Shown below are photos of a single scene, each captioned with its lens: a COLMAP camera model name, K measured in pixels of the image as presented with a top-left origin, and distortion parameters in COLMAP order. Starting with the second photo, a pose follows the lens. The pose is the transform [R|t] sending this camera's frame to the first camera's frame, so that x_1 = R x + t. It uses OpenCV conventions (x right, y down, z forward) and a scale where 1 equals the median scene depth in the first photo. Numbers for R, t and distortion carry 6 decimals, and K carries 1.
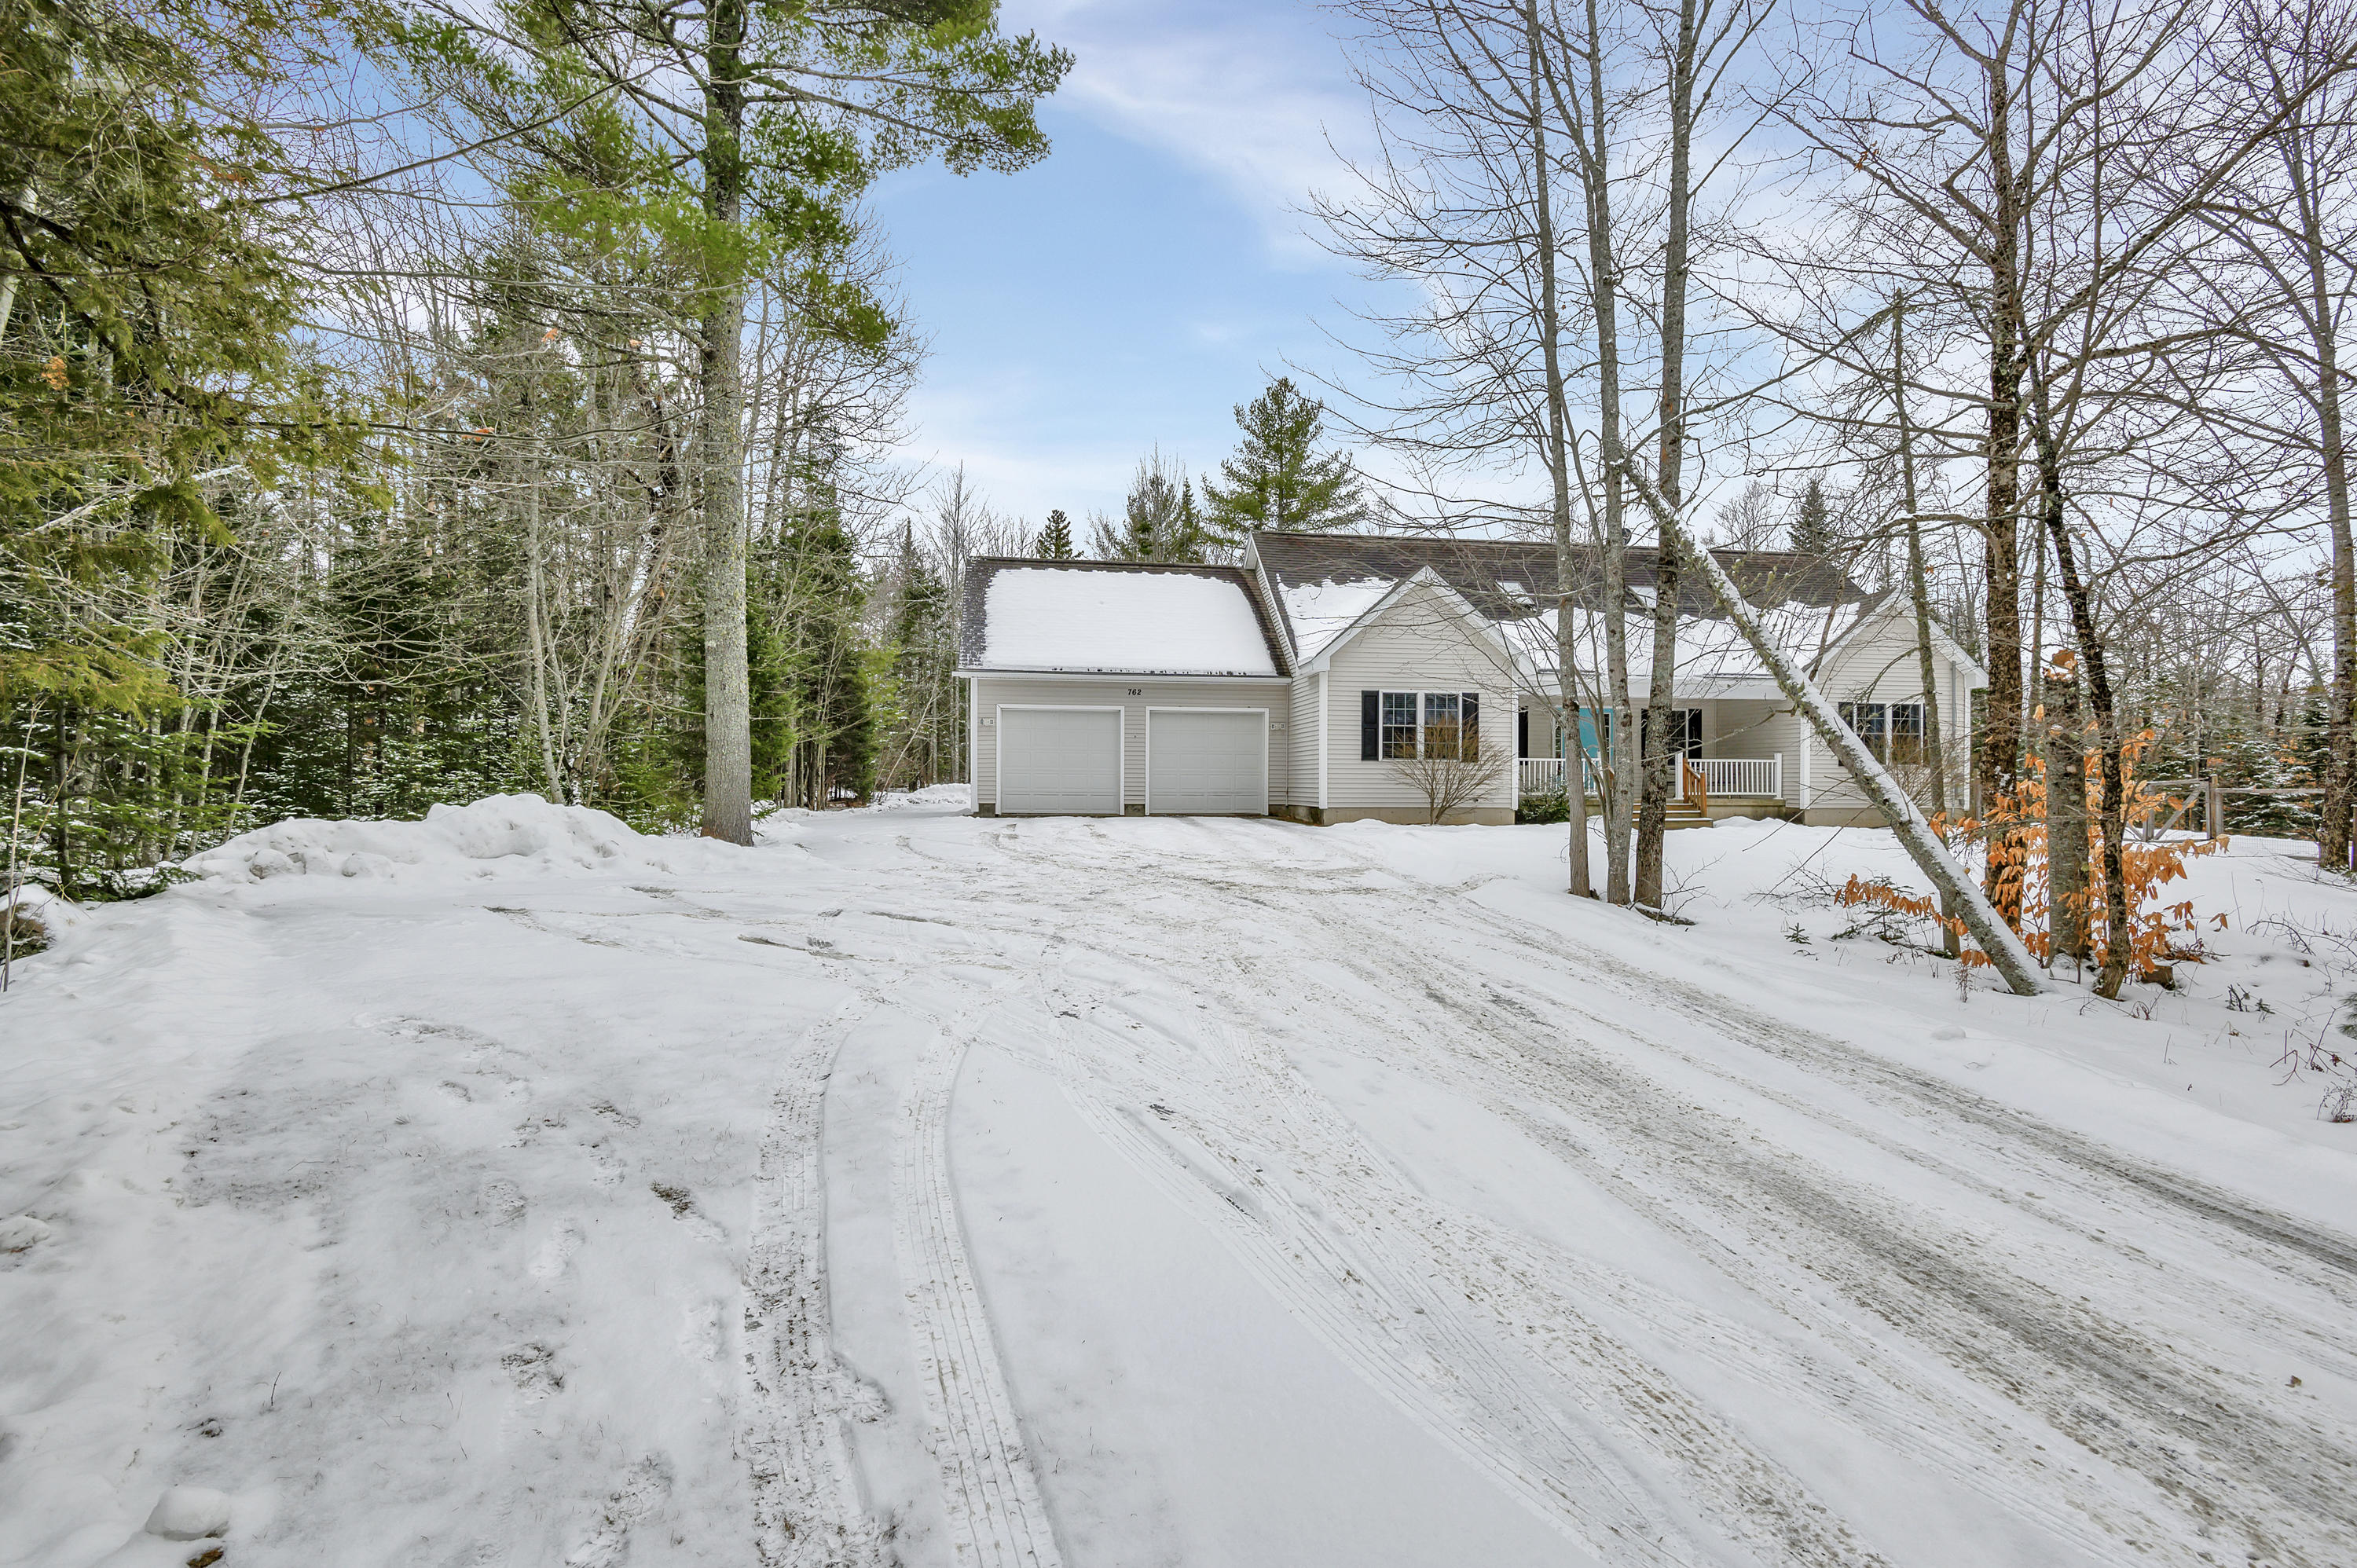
lens RADIAL K [[1088.5, 0, 1174.9], [0, 1088.5, 786.3], [0, 0, 1]] dist [-0.005634, -0.001006]
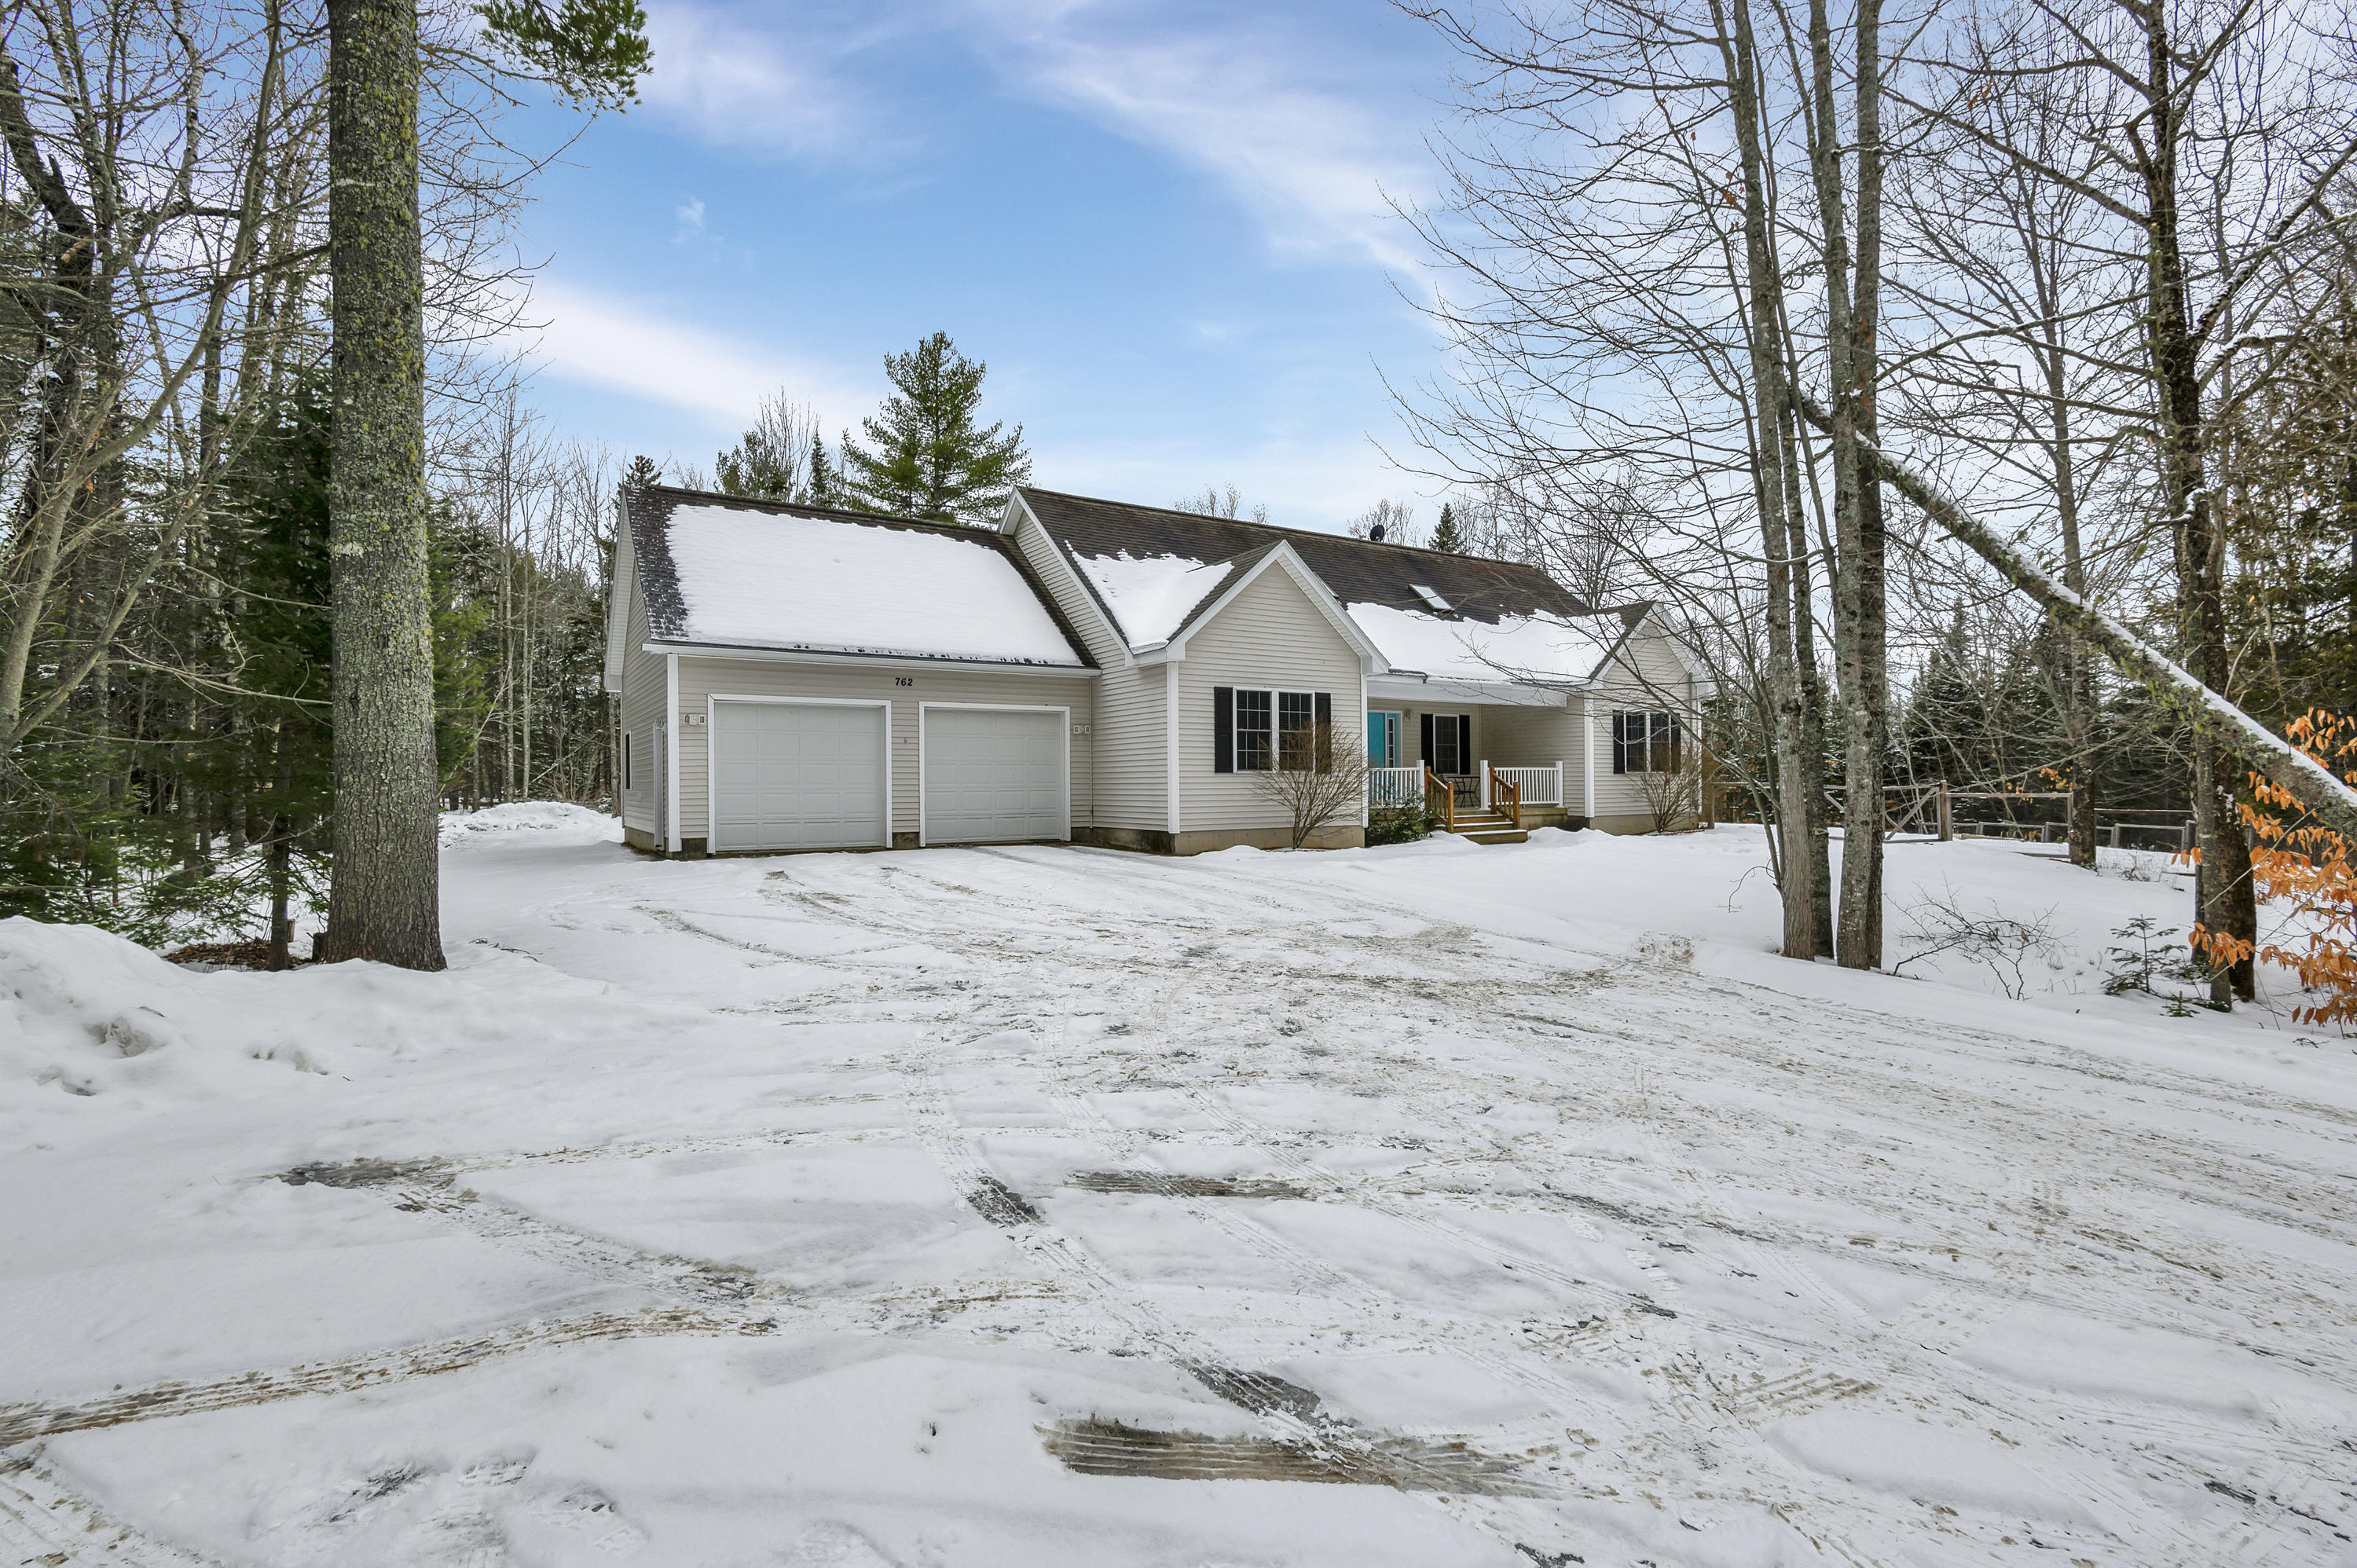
lens RADIAL K [[1088.5, 0, 1182.4], [0, 1088.5, 773.4], [0, 0, 1]] dist [-0.005634, -0.001006]
pose [[0.911416, -0.007807, 0.411411, -0.169312], [0.013386, 0.999853, -0.010681, -0.013474], [-0.411267, 0.015242, 0.911387, 0.244452]]
